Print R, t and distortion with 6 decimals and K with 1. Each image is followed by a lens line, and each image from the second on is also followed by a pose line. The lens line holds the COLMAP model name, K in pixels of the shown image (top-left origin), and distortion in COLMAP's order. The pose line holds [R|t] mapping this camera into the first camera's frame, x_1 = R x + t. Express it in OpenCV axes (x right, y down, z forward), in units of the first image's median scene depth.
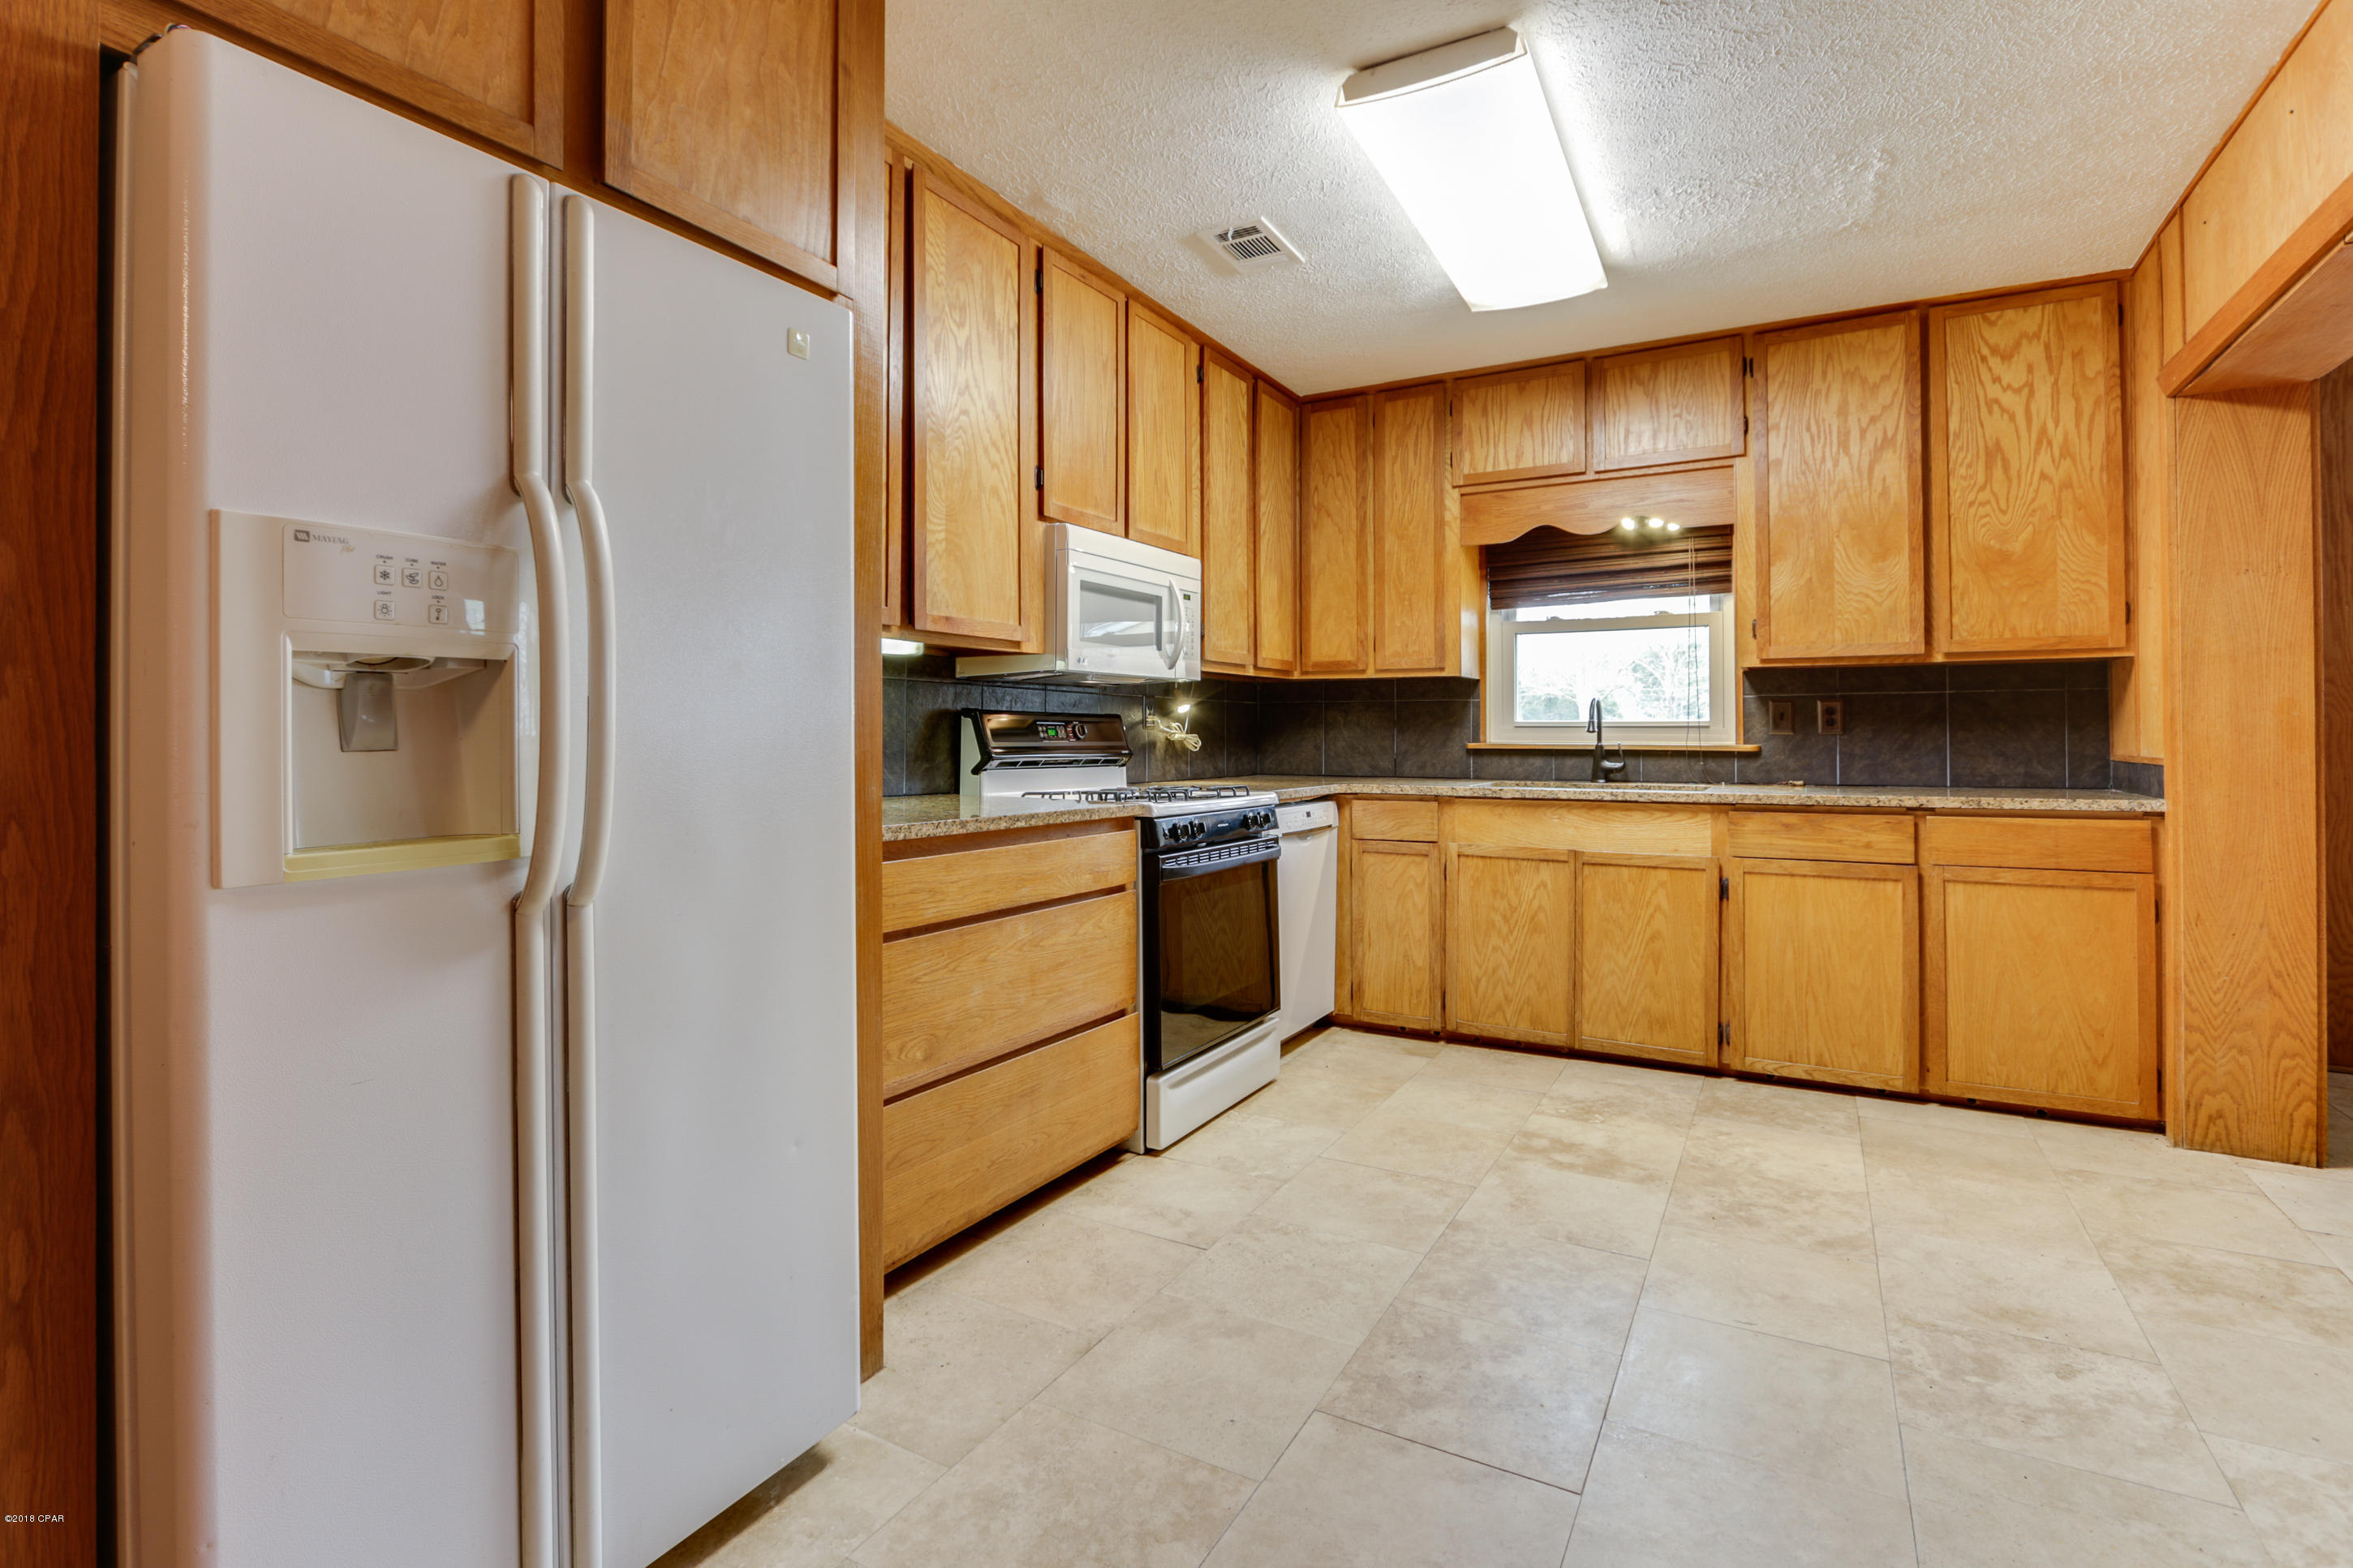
lens RADIAL K [[1113.7, 0, 1170.8], [0, 1113.7, 733.8], [0, 0, 1]] dist [-0.012315, 0.000344]
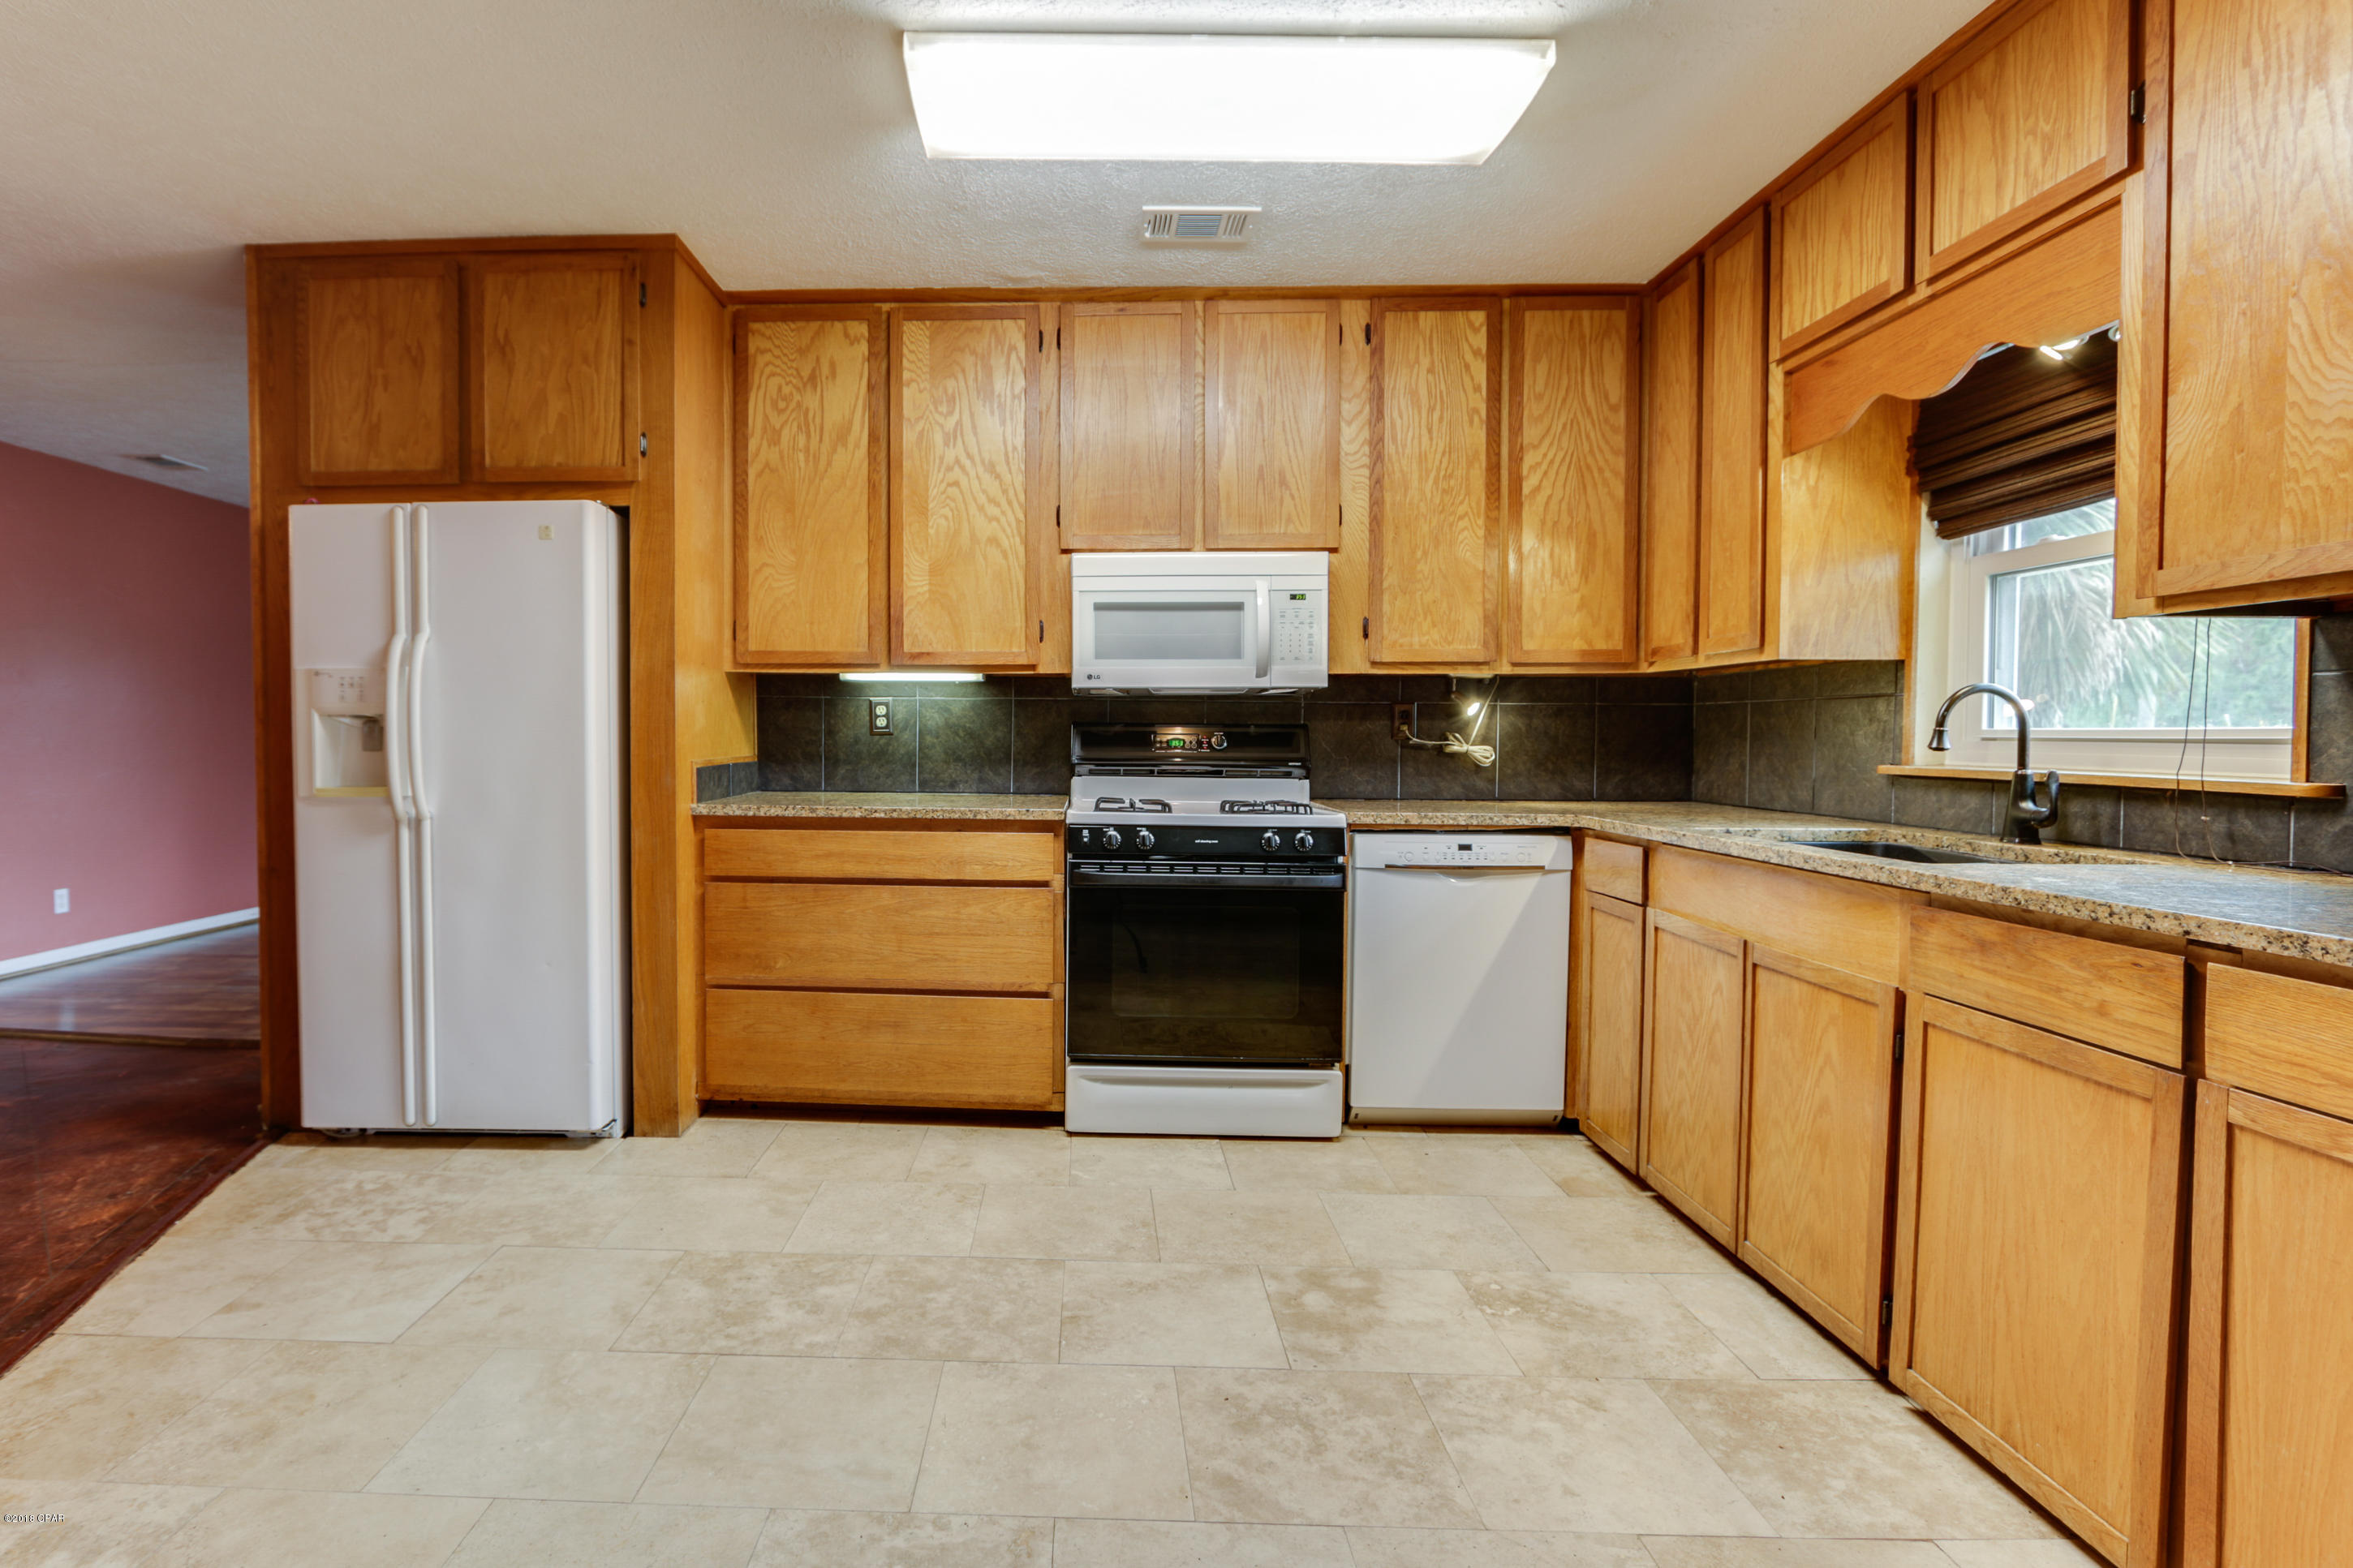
lens RADIAL K [[1159.3, 0, 1046.0], [0, 1159.3, 782.1], [0, 0, 1]] dist [-0.015455, -0.000132]
pose [[0.459922, 0.038301, -0.887133, 0.901381], [-0.002685, 0.999125, 0.041744, -0.010557], [0.887955, -0.016817, 0.459622, 0.437198]]
